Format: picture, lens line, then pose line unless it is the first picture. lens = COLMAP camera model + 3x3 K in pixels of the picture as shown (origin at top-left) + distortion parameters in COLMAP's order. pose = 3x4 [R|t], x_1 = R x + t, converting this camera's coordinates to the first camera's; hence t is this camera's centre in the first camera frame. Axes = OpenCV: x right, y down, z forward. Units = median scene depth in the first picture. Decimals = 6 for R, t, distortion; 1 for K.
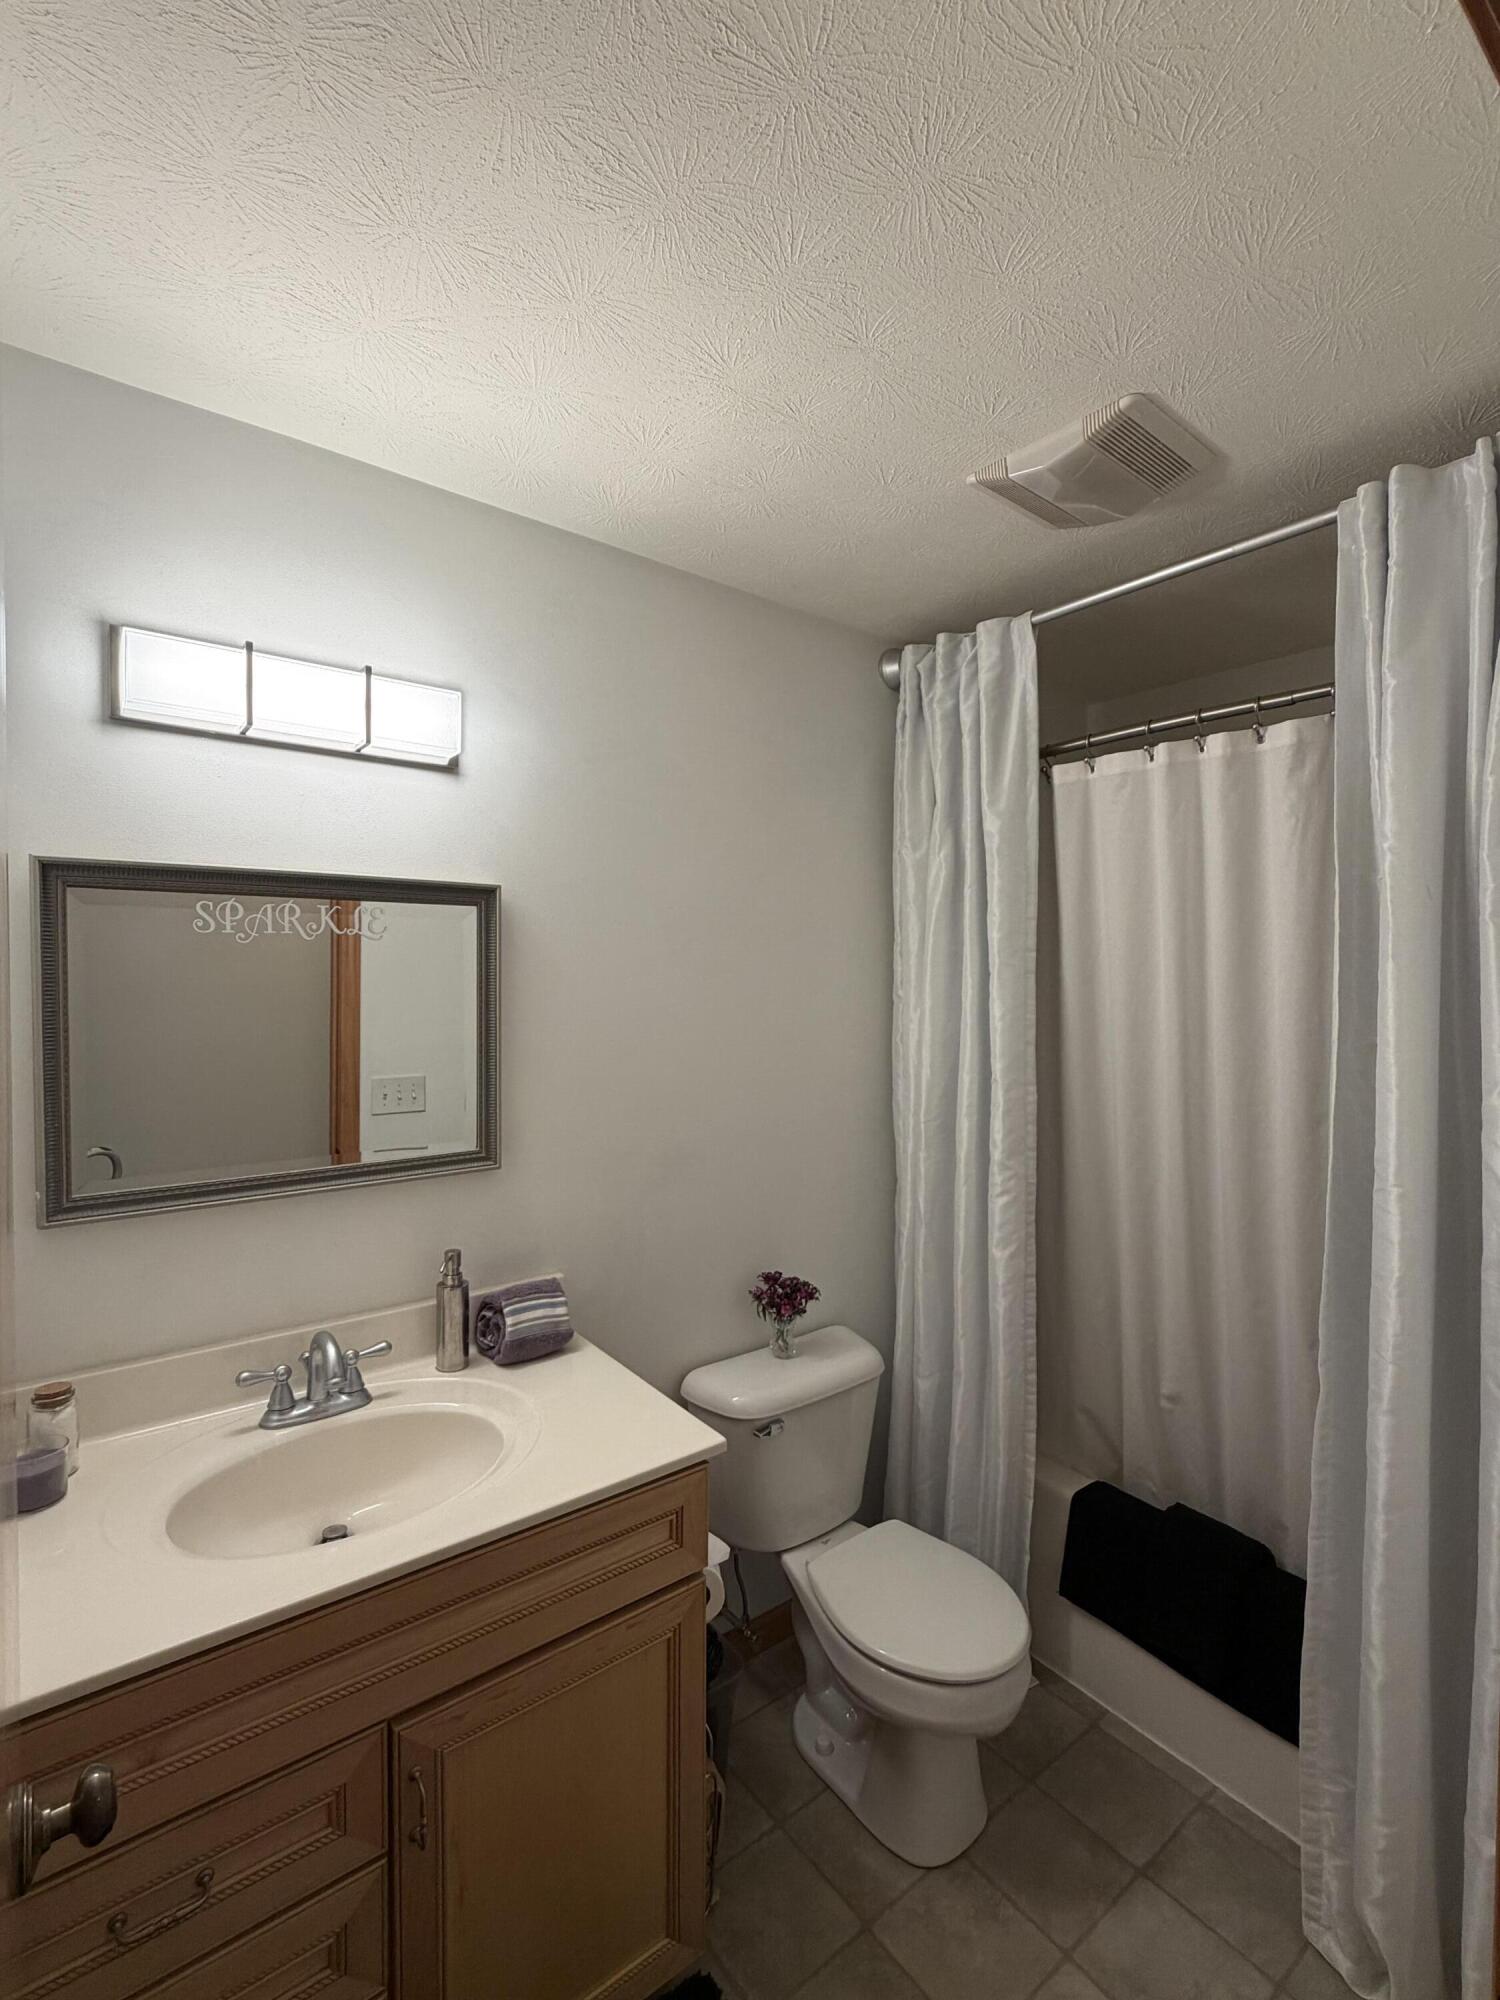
lens RADIAL K [[885.5, 0, 748.2], [0, 885.5, 995.5], [0, 0, 1]] dist [-0.005065, -0.000112]
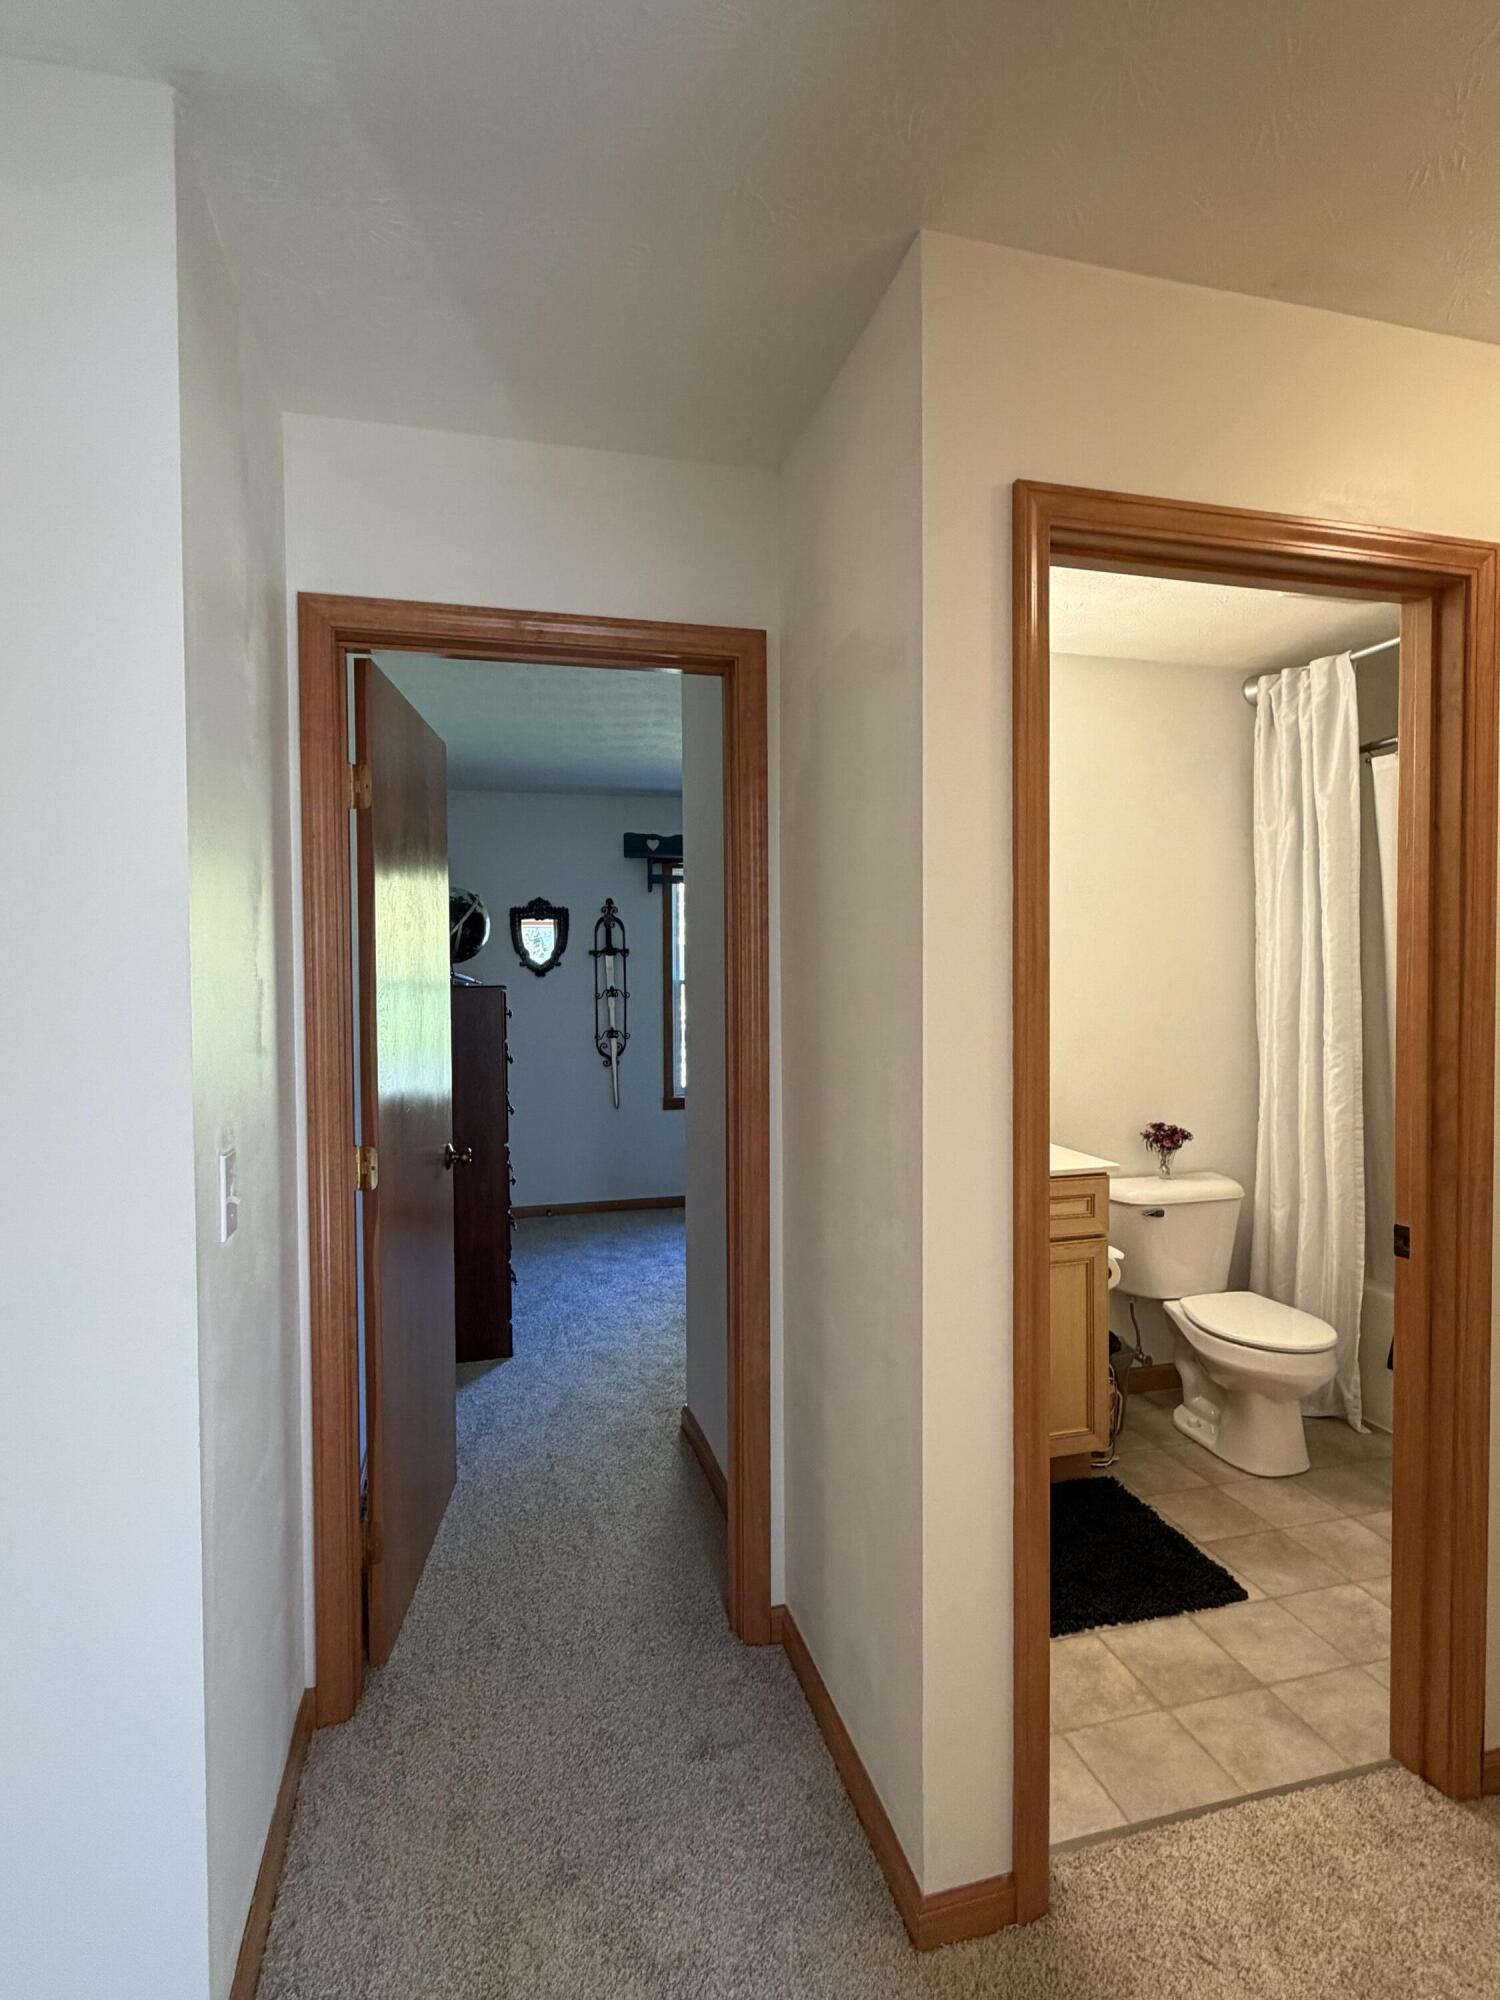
lens RADIAL K [[994.8, 0, 748.9], [0, 994.8, 998.2], [0, 0, 1]] dist [-0.003636, 0.000037]
pose [[0.920166, -0.006915, -0.391467, 0.051747], [0.007569, 0.999971, 0.000128, 0.105823], [0.391455, -0.003081, 0.920192, -0.793128]]
